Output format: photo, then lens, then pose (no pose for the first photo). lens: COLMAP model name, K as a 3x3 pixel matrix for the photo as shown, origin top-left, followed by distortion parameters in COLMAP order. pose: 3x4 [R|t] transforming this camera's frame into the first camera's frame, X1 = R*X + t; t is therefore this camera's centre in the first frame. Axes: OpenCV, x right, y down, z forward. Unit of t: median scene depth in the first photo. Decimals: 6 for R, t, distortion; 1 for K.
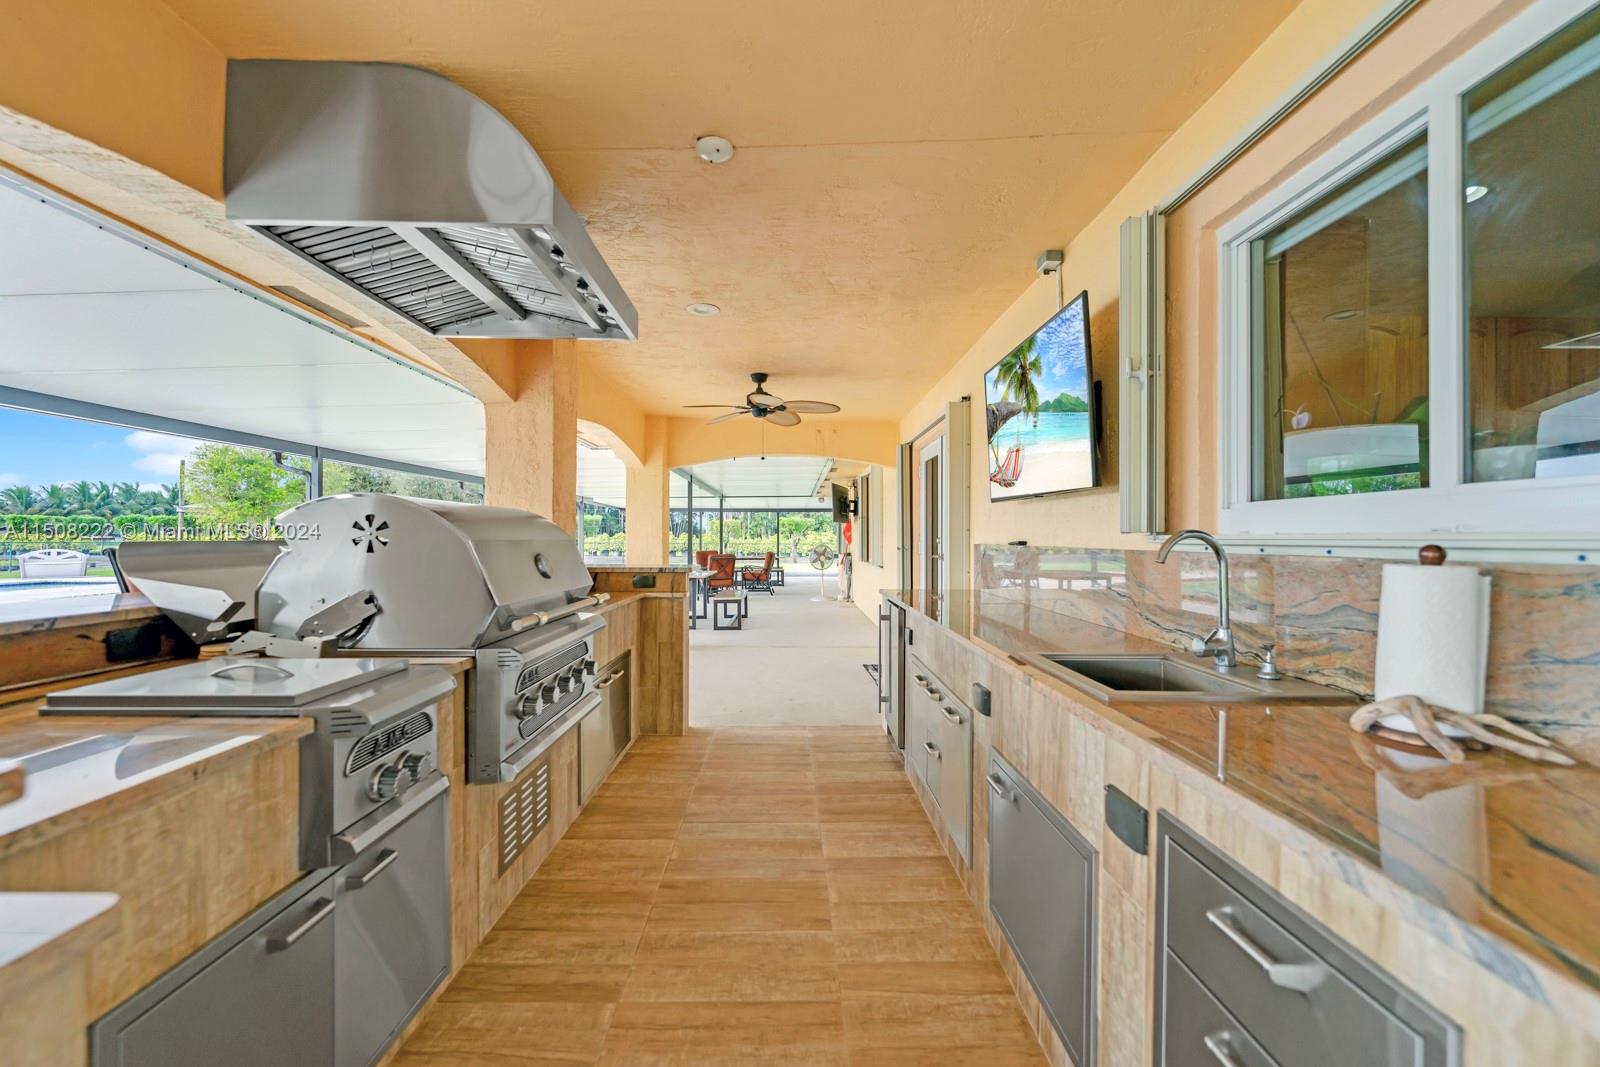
lens RADIAL K [[647.0, 0, 800.9], [0, 647.0, 533.2], [0, 0, 1]] dist [0.003324, -0.001954]
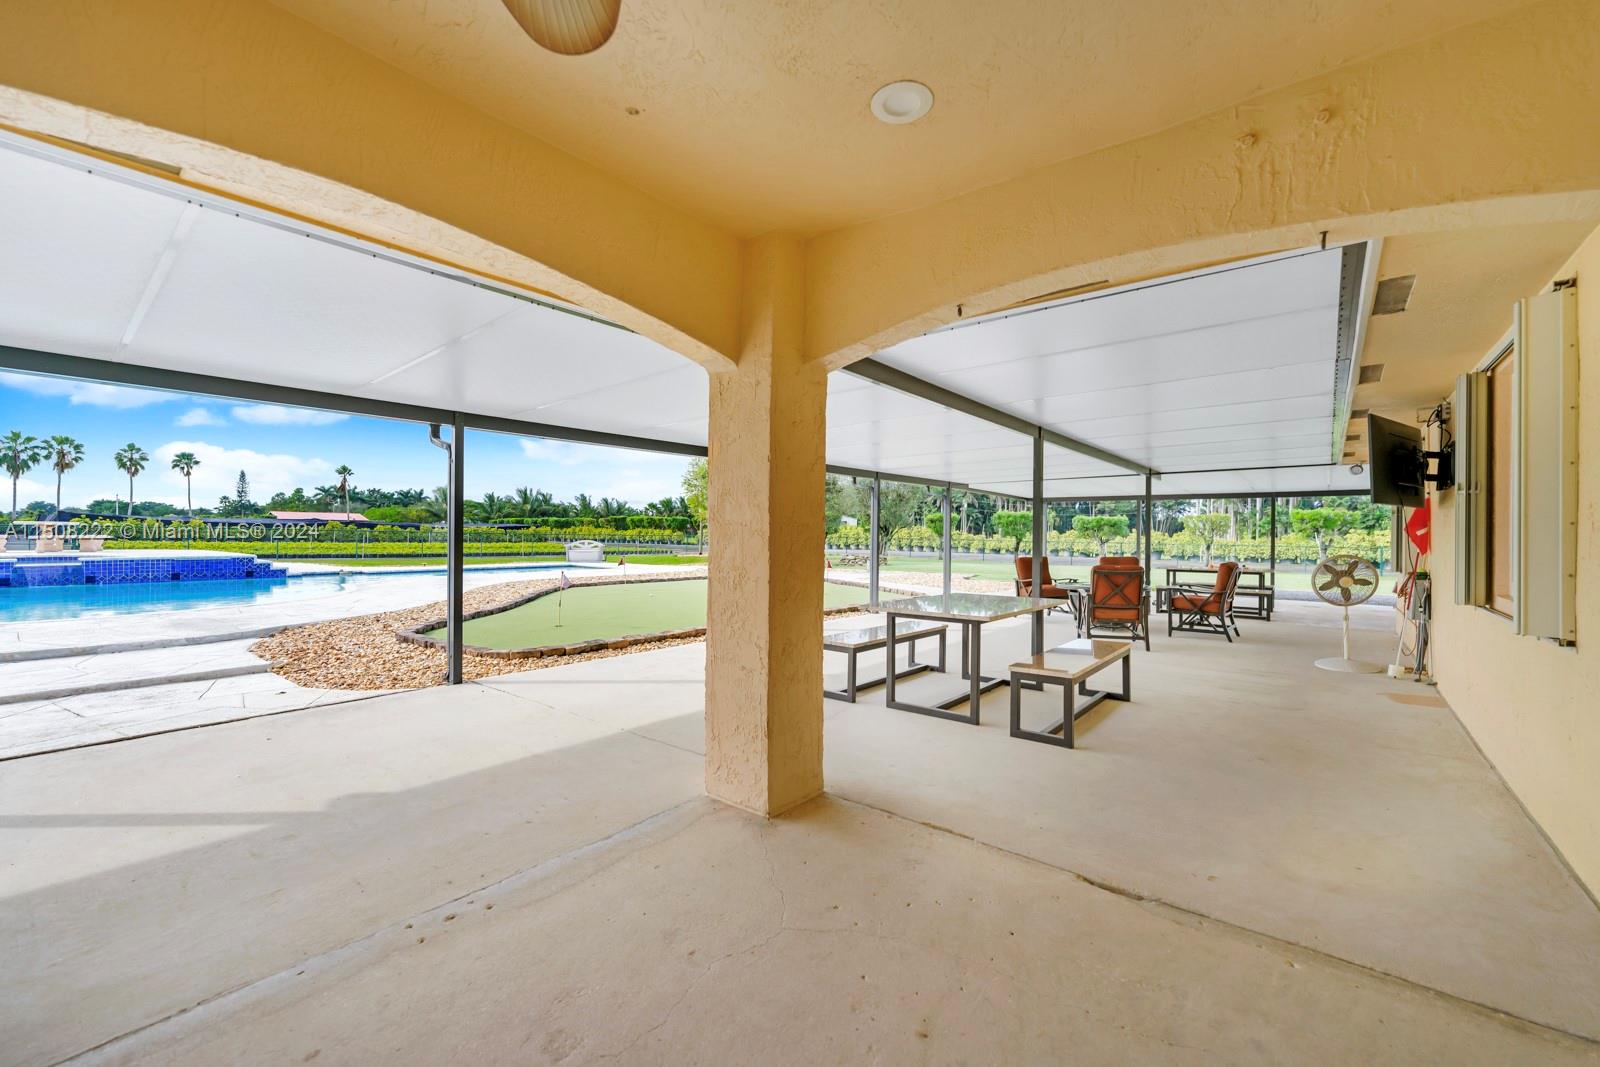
lens RADIAL K [[647.0, 0, 795.4], [0, 647.0, 535.5], [0, 0, 1]] dist [0.003324, -0.001954]
pose [[0.762644, 0.009453, -0.646749, 0.048565], [-0.004604, 0.999947, 0.009186, 0.002301], [0.646802, -0.004028, 0.762647, 0.557071]]
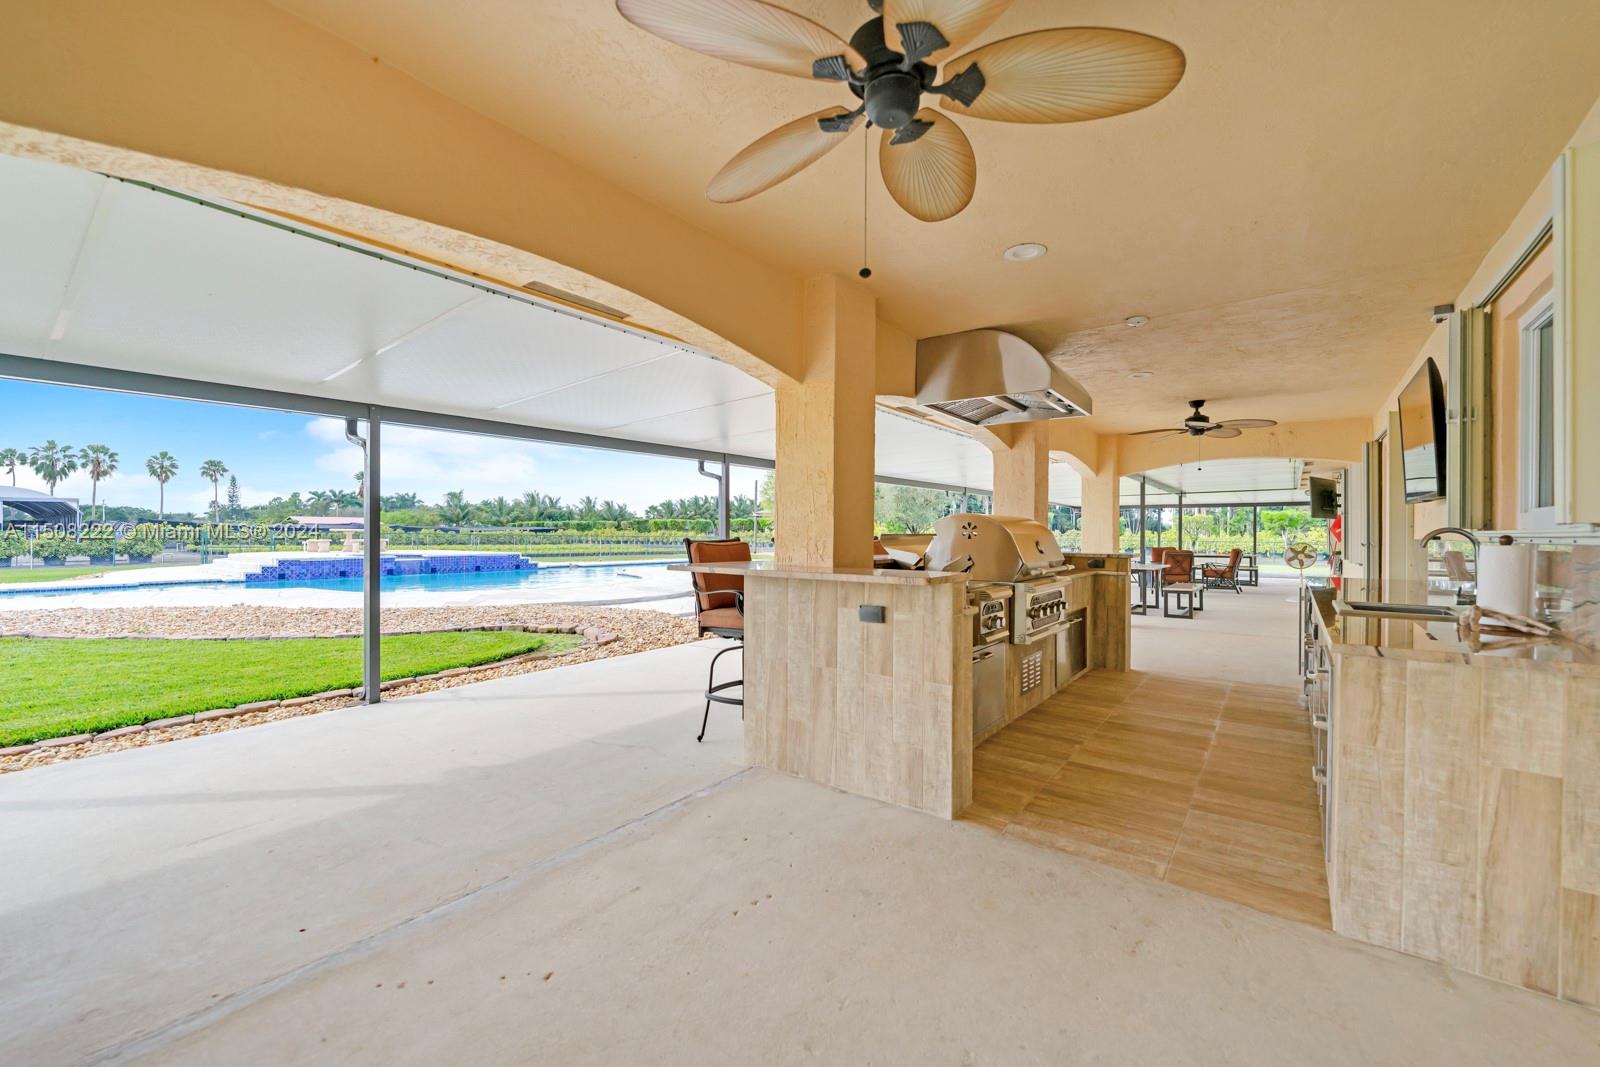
lens RADIAL K [[647.0, 0, 809.1], [0, 647.0, 536.4], [0, 0, 1]] dist [0.003324, -0.001954]
pose [[0.791660, 0.003636, -0.610951, 0.063494], [0.002375, 0.999956, 0.009029, -0.000408], [0.610957, -0.008598, 0.791617, -0.255678]]
